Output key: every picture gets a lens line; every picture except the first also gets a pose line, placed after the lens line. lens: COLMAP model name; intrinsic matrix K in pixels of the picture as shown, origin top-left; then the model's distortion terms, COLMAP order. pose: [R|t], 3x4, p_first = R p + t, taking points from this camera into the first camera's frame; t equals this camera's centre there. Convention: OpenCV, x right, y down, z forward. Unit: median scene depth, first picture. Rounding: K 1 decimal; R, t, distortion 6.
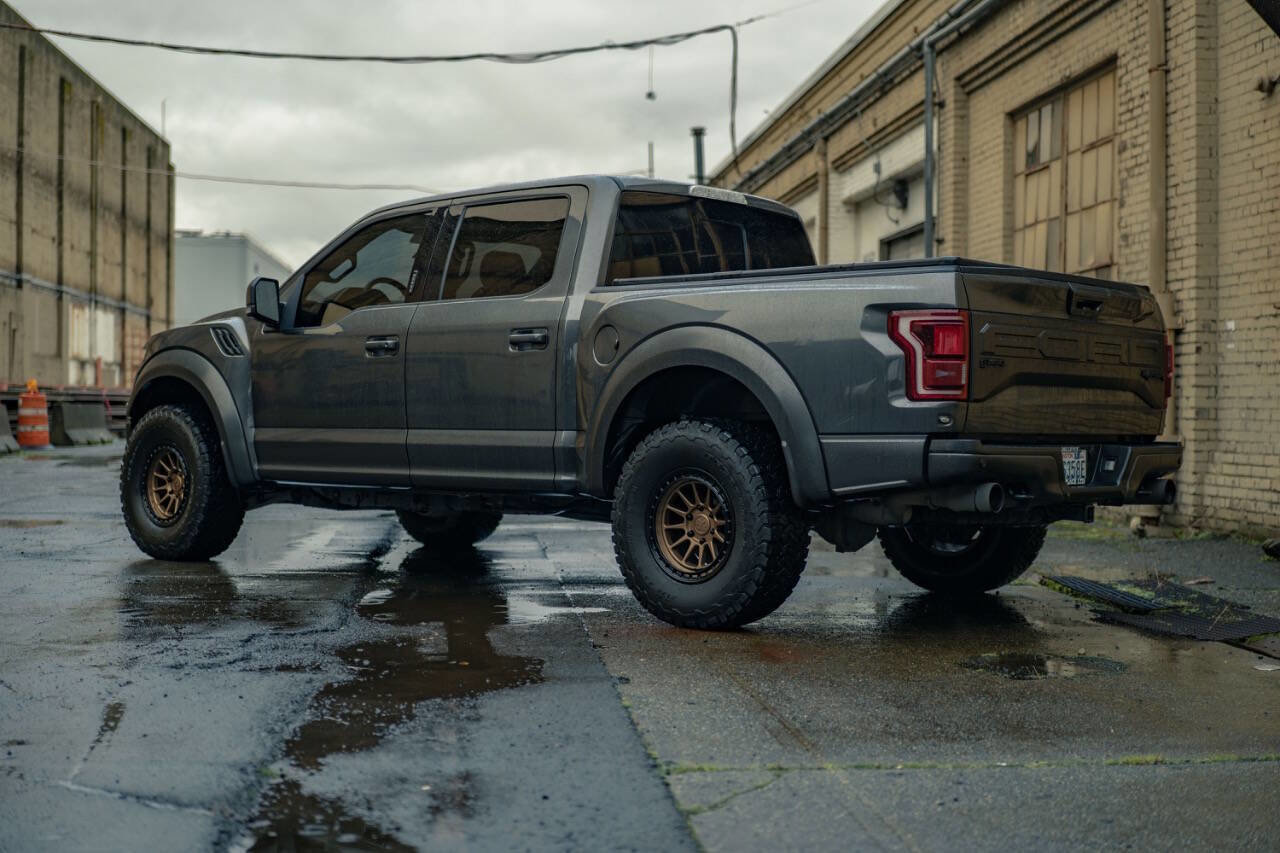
lens RADIAL K [[1769.3, 0, 636.9], [0, 1769.3, 433.7], [0, 0, 1]] dist [0.064579, -0.635260]
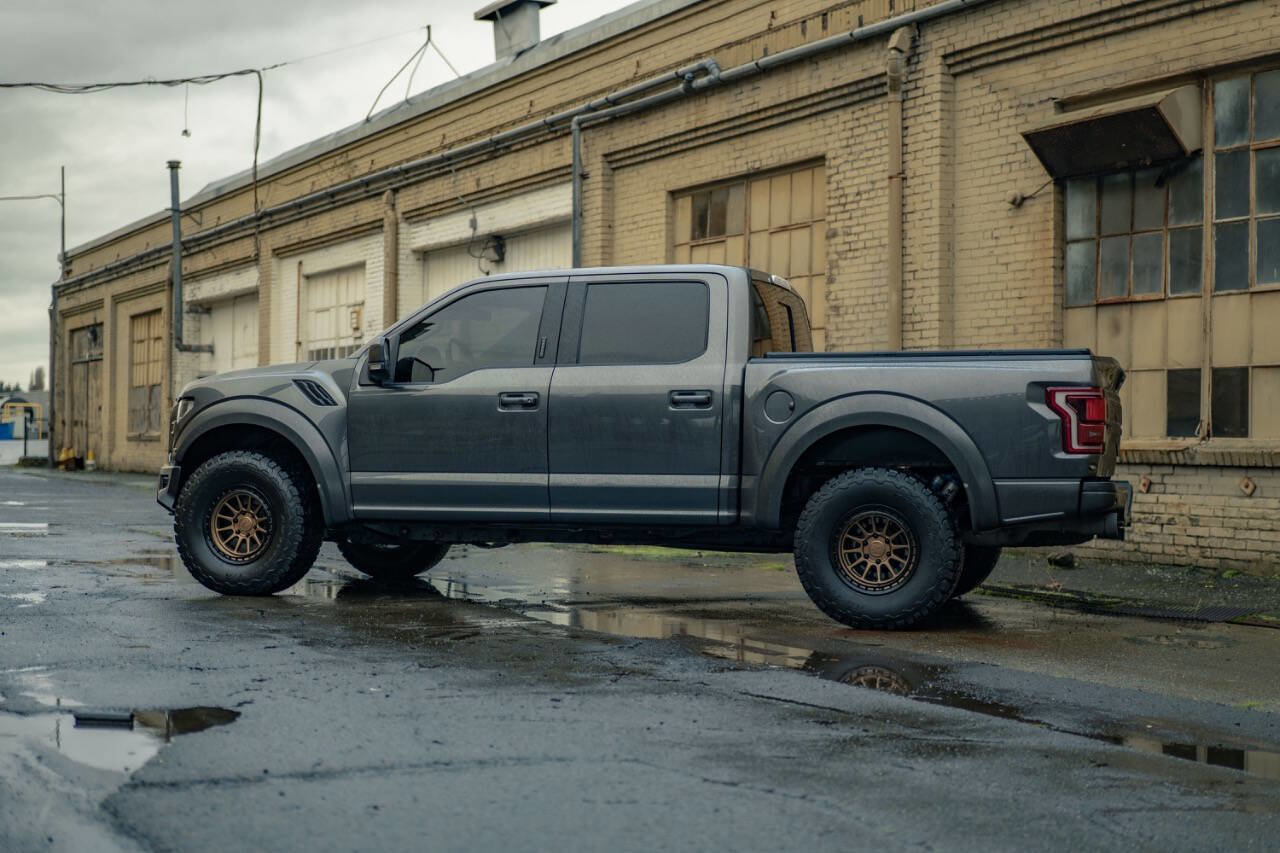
lens RADIAL K [[1770.7, 0, 641.3], [0, 1770.7, 418.5], [0, 0, 1]] dist [0.064653, -0.609681]
pose [[0.912799, 0.007344, 0.408344, -0.347869], [0.002377, 0.999726, -0.023294, -0.007298], [-0.408403, 0.022233, 0.912531, -0.055377]]
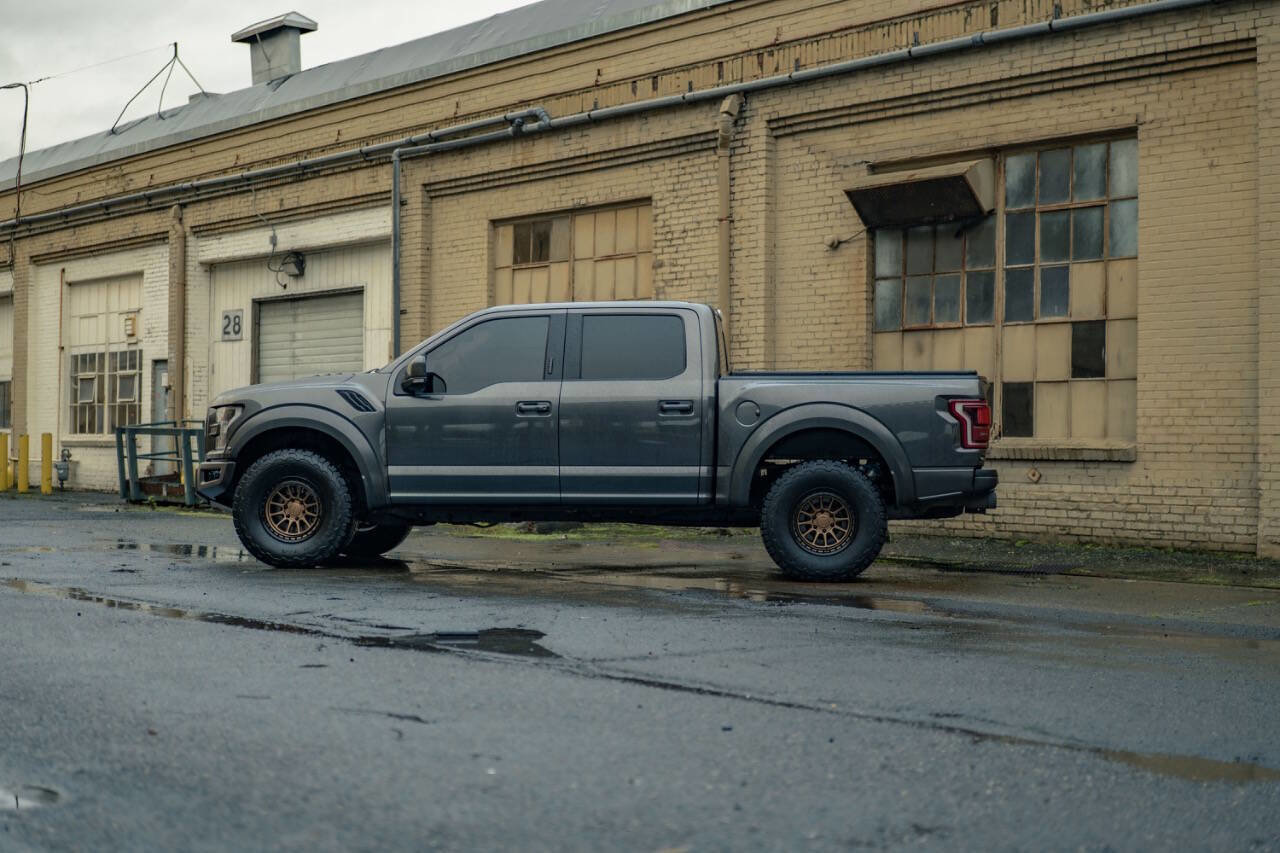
lens RADIAL K [[1769.3, 0, 636.9], [0, 1769.3, 433.7], [0, 0, 1]] dist [0.064579, -0.635260]
pose [[0.802355, 0.003460, 0.596836, -0.602719], [0.006585, 0.999871, -0.014649, -0.004664], [-0.596810, 0.015684, 0.802229, -0.135084]]
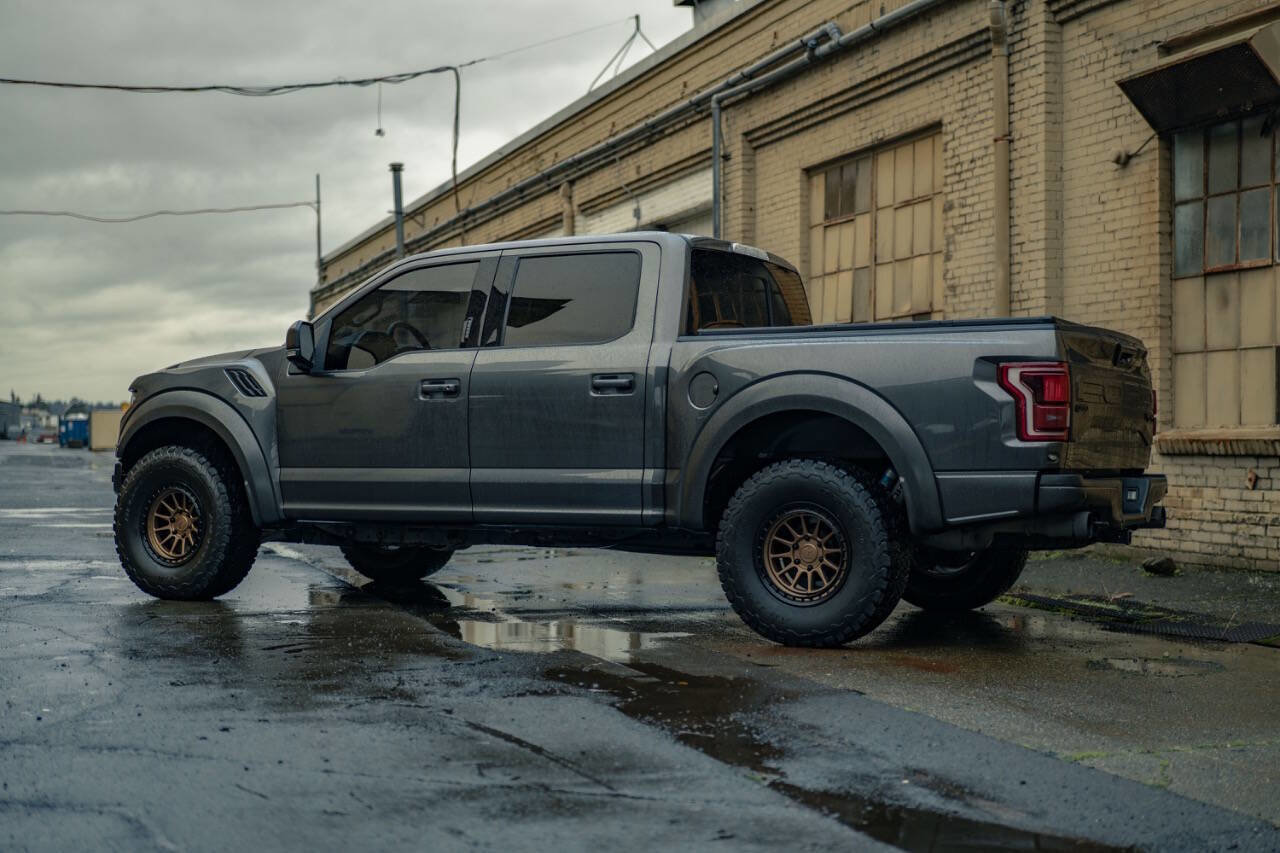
lens RADIAL K [[1768.9, 0, 640.0], [0, 1768.9, 426.5], [0, 0, 1]] dist [0.067406, -0.650671]
pose [[0.972335, -0.002383, 0.233577, -0.175407], [0.007350, 0.999765, -0.020399, -0.003274], [-0.233473, 0.021552, 0.972124, -0.028857]]
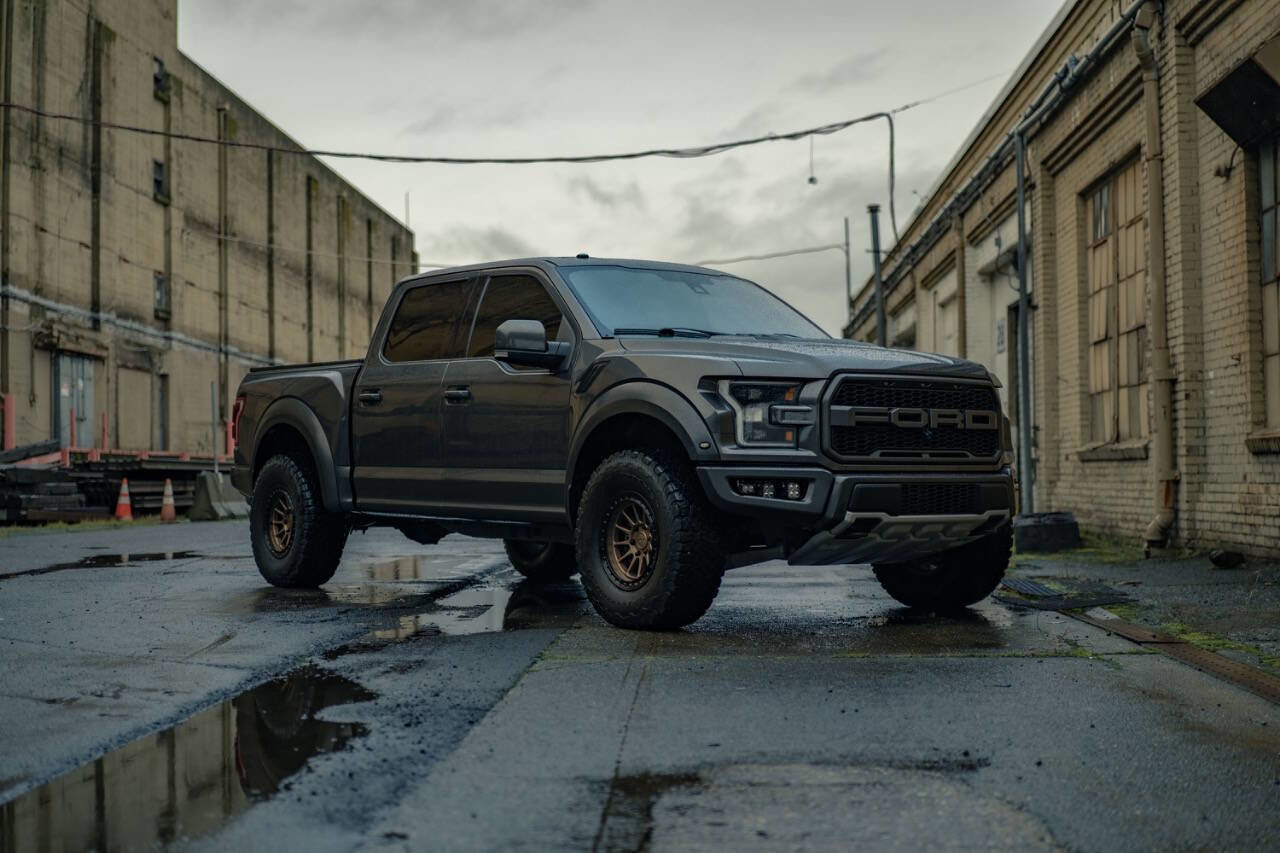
lens RADIAL K [[1769.3, 0, 636.9], [0, 1769.3, 433.7], [0, 0, 1]] dist [0.064579, -0.635260]
pose [[0.989756, -0.021460, -0.141145, 0.107902], [0.015790, 0.999027, -0.041176, 0.017670], [0.141891, 0.038525, 0.989132, -0.188698]]
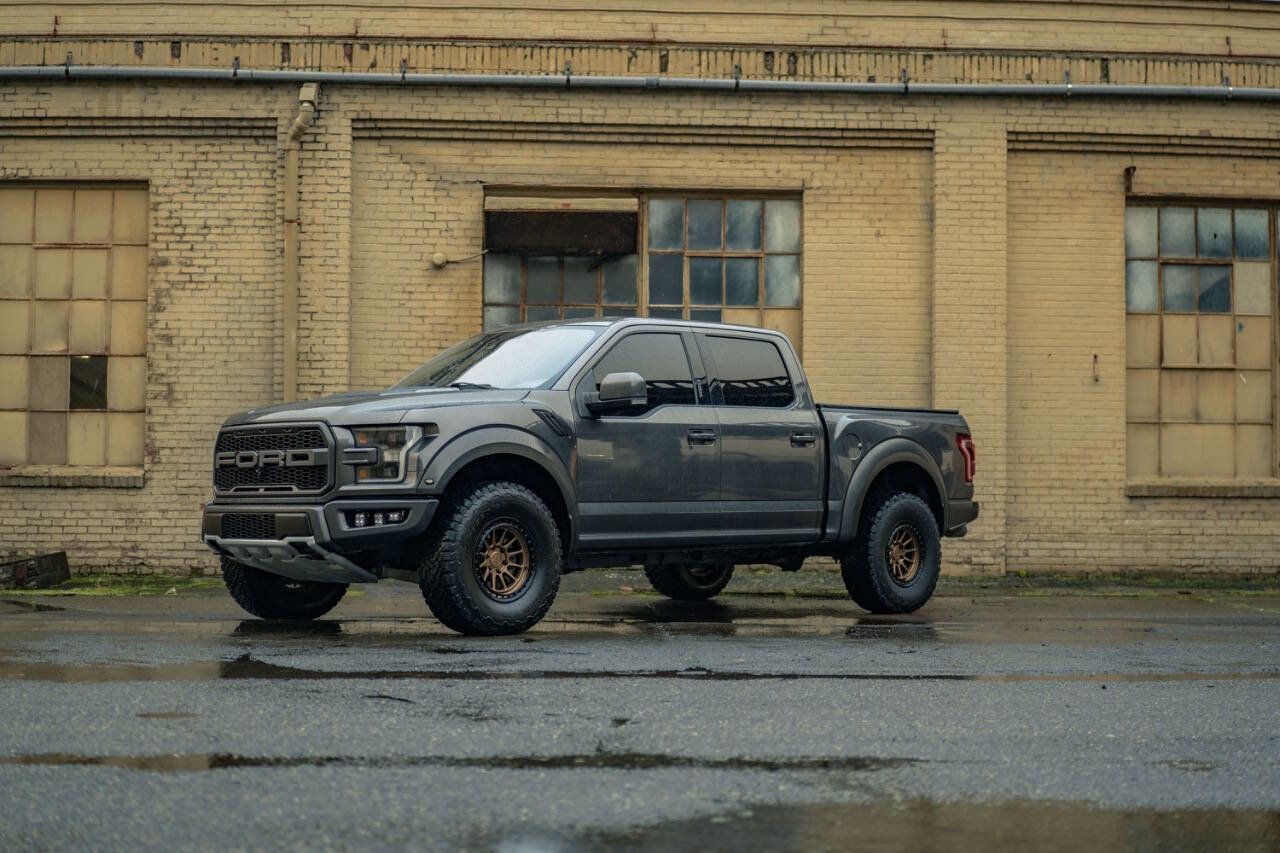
lens RADIAL K [[1769.3, 0, 636.9], [0, 1769.3, 433.7], [0, 0, 1]] dist [0.064579, -0.635260]
pose [[0.052244, 0.025076, 0.998319, -0.922778], [0.007750, 0.999644, -0.025515, -0.012505], [-0.998604, 0.009070, 0.052031, 0.628296]]
